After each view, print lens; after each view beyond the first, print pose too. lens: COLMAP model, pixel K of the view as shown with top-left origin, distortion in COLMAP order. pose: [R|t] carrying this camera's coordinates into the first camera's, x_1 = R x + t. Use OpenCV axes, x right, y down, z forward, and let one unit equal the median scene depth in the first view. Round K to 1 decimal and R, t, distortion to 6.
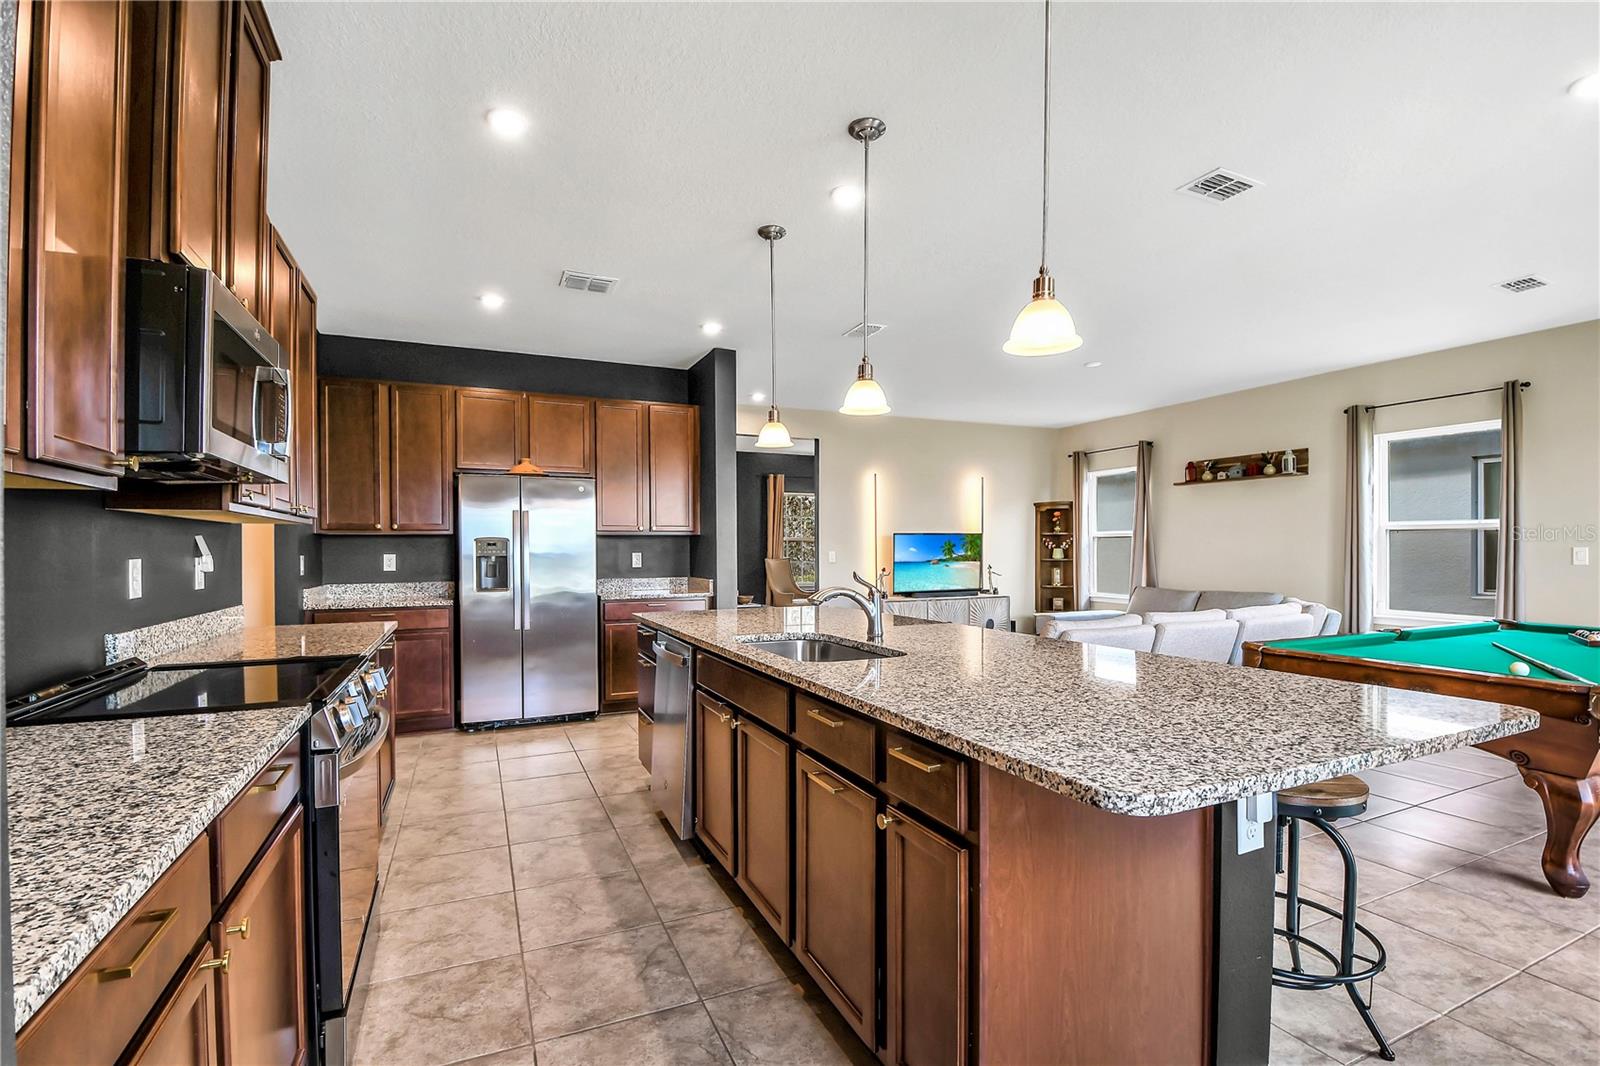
lens RADIAL K [[709.1, 0, 769.2], [0, 709.1, 561.5], [0, 0, 1]] dist [0.003202, -0.013977]
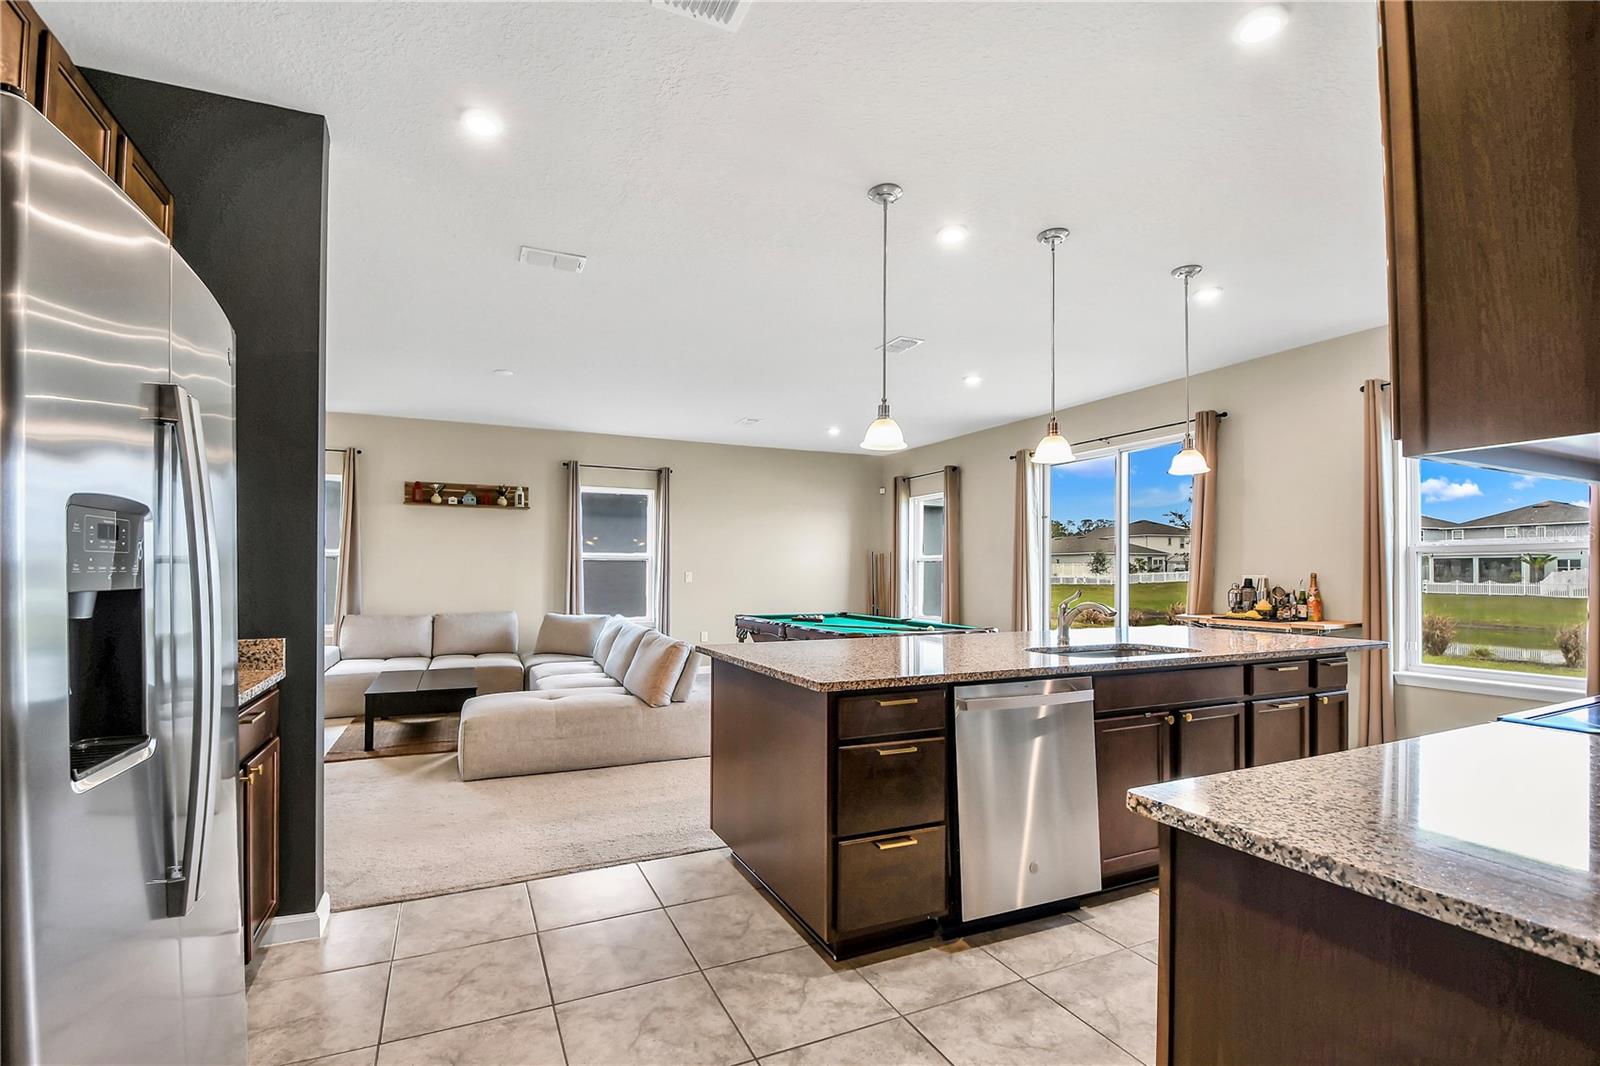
lens RADIAL K [[706.5, 0, 777.2], [0, 706.5, 572.4], [0, 0, 1]] dist [-0.002491, -0.013390]
pose [[-0.019820, 0.003124, 0.999799, -0.550529], [0.013513, 0.999905, -0.002857, -0.010511], [-0.999712, 0.013453, -0.019860, 0.768665]]
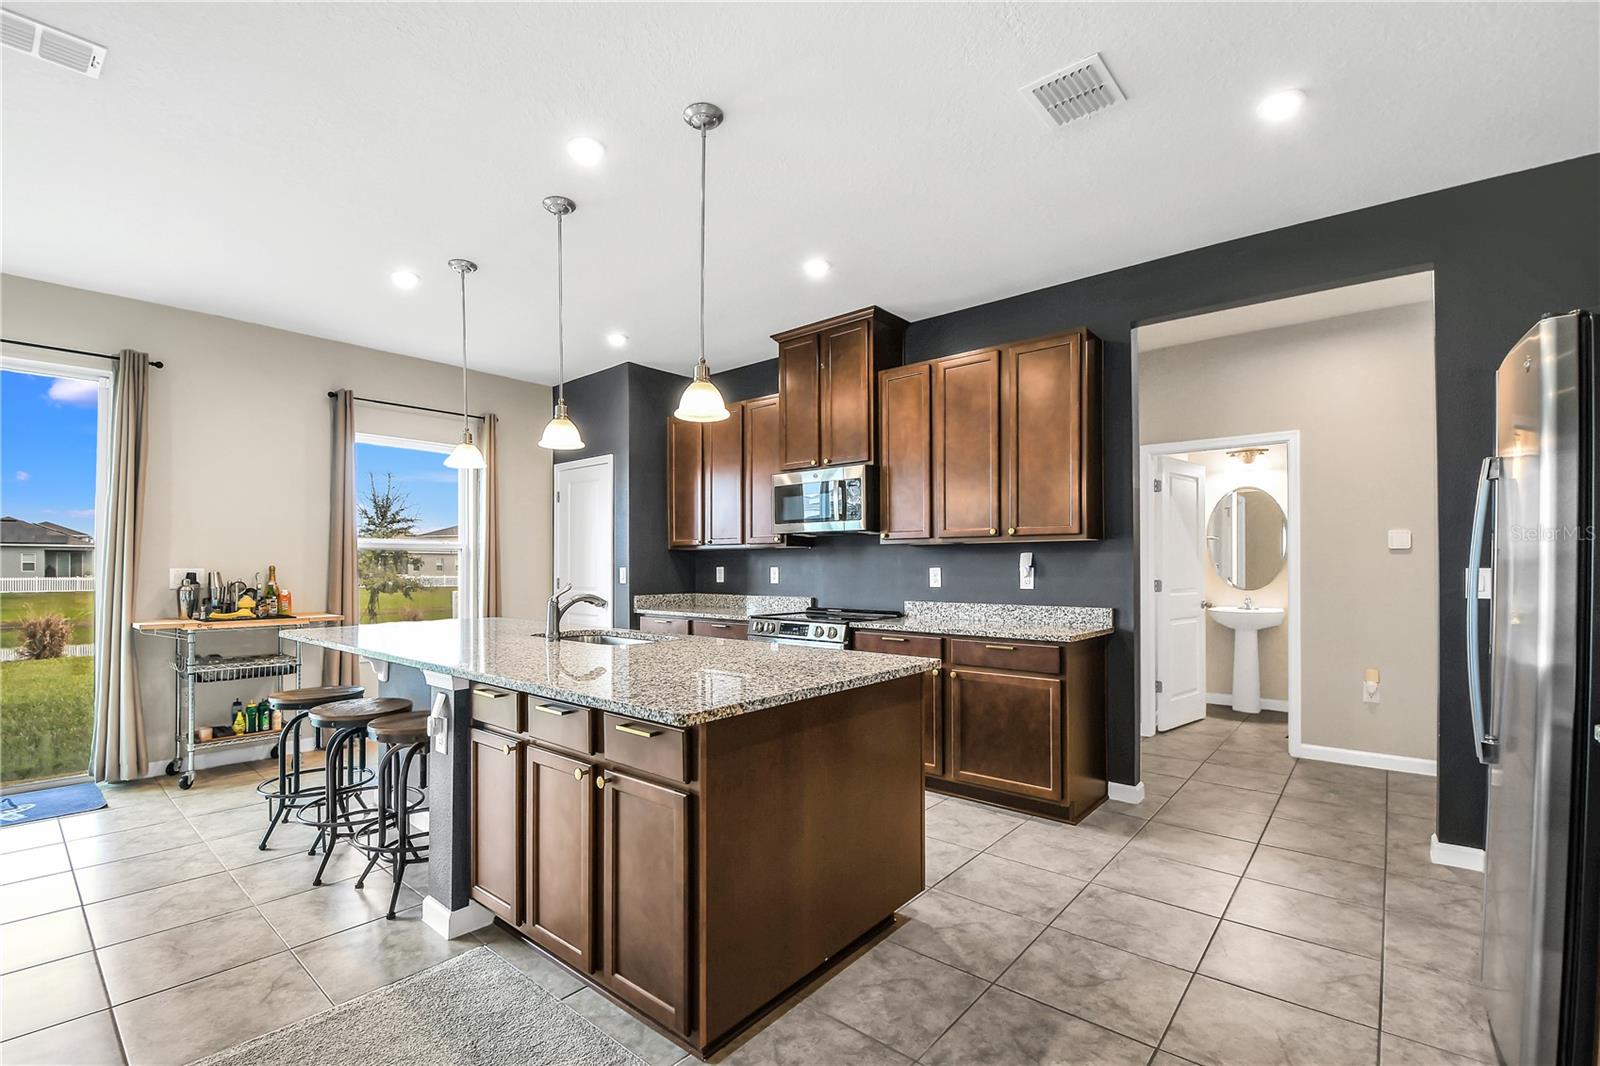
lens RADIAL K [[709.1, 0, 769.2], [0, 709.1, 561.5], [0, 0, 1]] dist [0.003202, -0.013977]
pose [[-0.906544, 0.004469, -0.422088, 0.169939], [0.000397, 0.999953, 0.009733, -0.017583], [0.422112, 0.008656, -0.906503, 1.124473]]
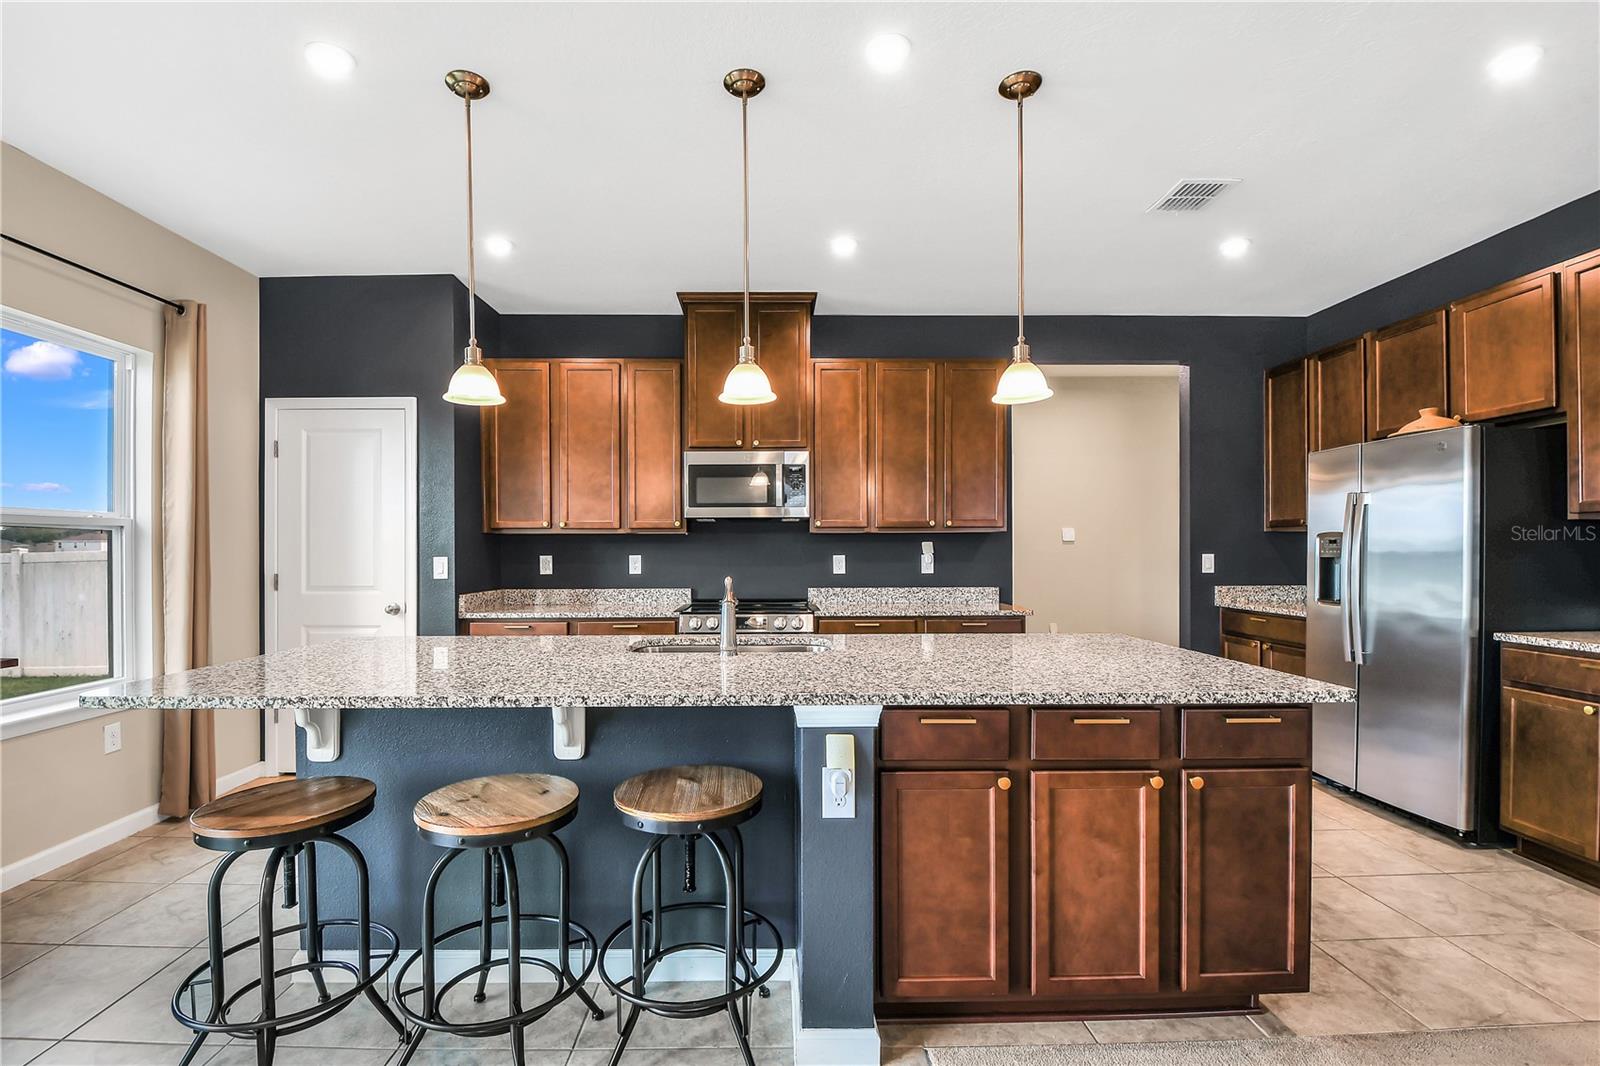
lens RADIAL K [[720.6, 0, 771.6], [0, 720.6, 550.9], [0, 0, 1]] dist [-0.000395, -0.010964]
pose [[-0.393256, 0.006887, -0.919403, 0.498797], [-0.007930, 0.999909, 0.010882, -0.016488], [0.919395, 0.011570, -0.393166, 0.711497]]
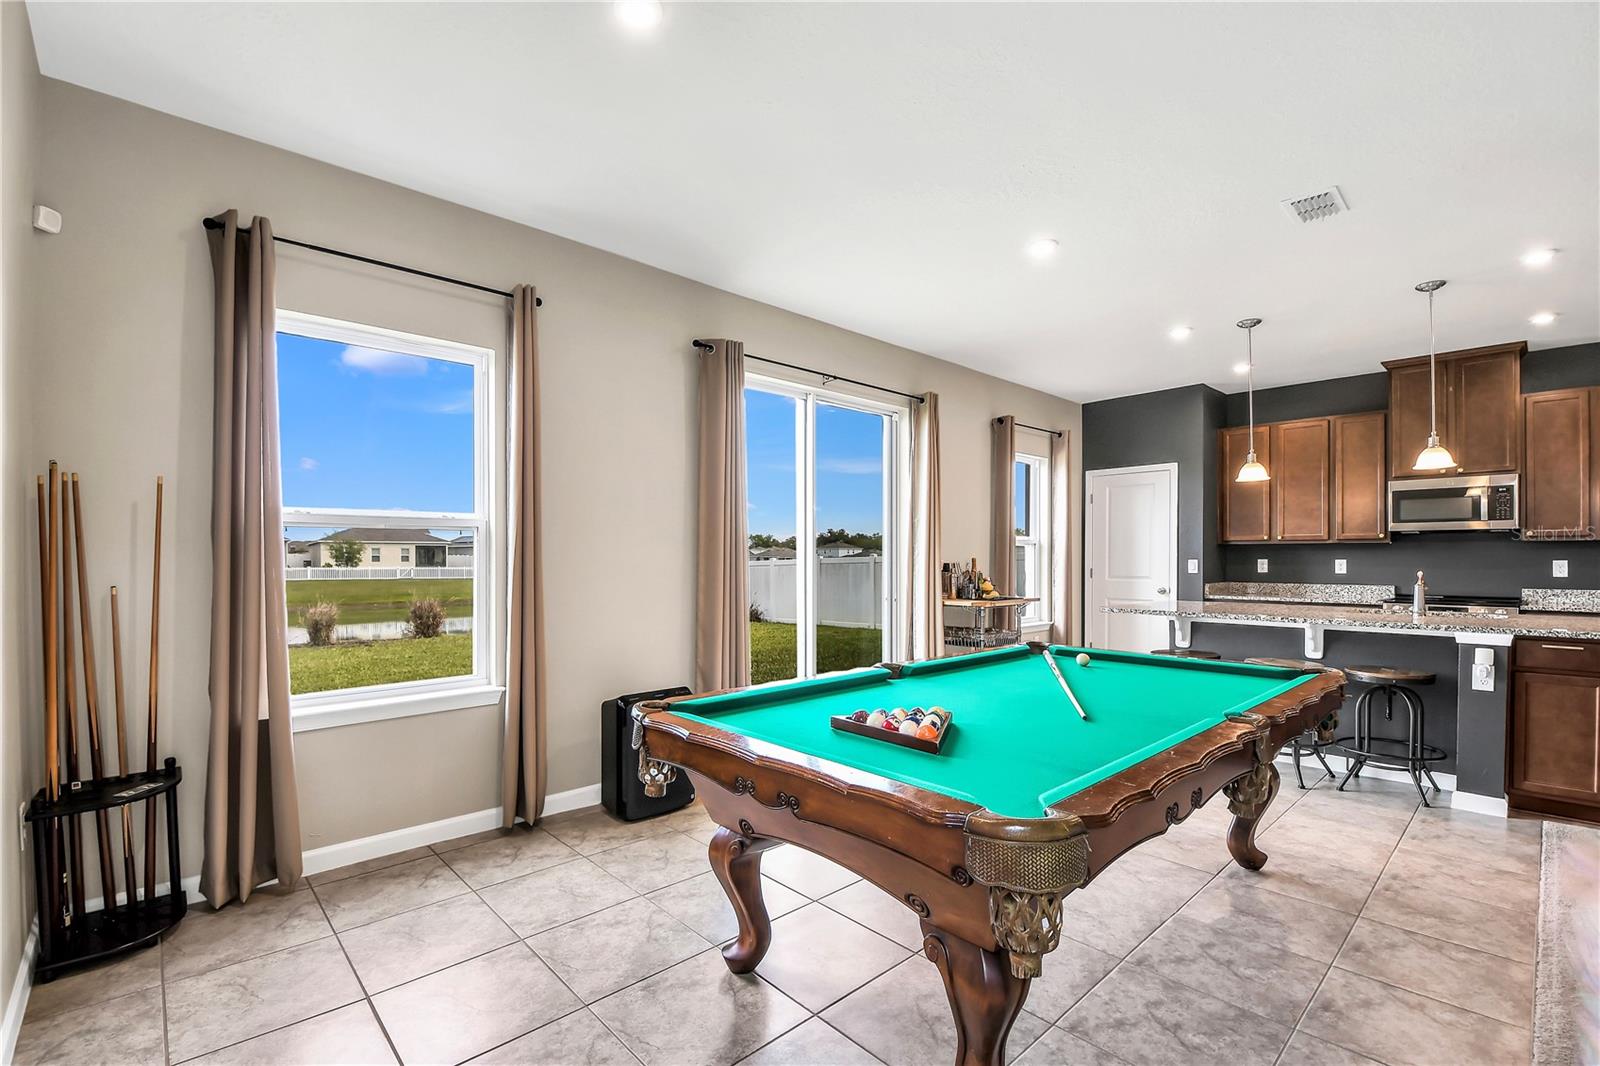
lens RADIAL K [[704.7, 0, 787.8], [0, 704.7, 558.0], [0, 0, 1]] dist [0.002161, -0.013182]
pose [[-0.944196, 0.006096, -0.329328, 0.995054], [0.000463, 0.999852, 0.017181, -0.022759], [0.329384, 0.016069, -0.944059, 1.002149]]
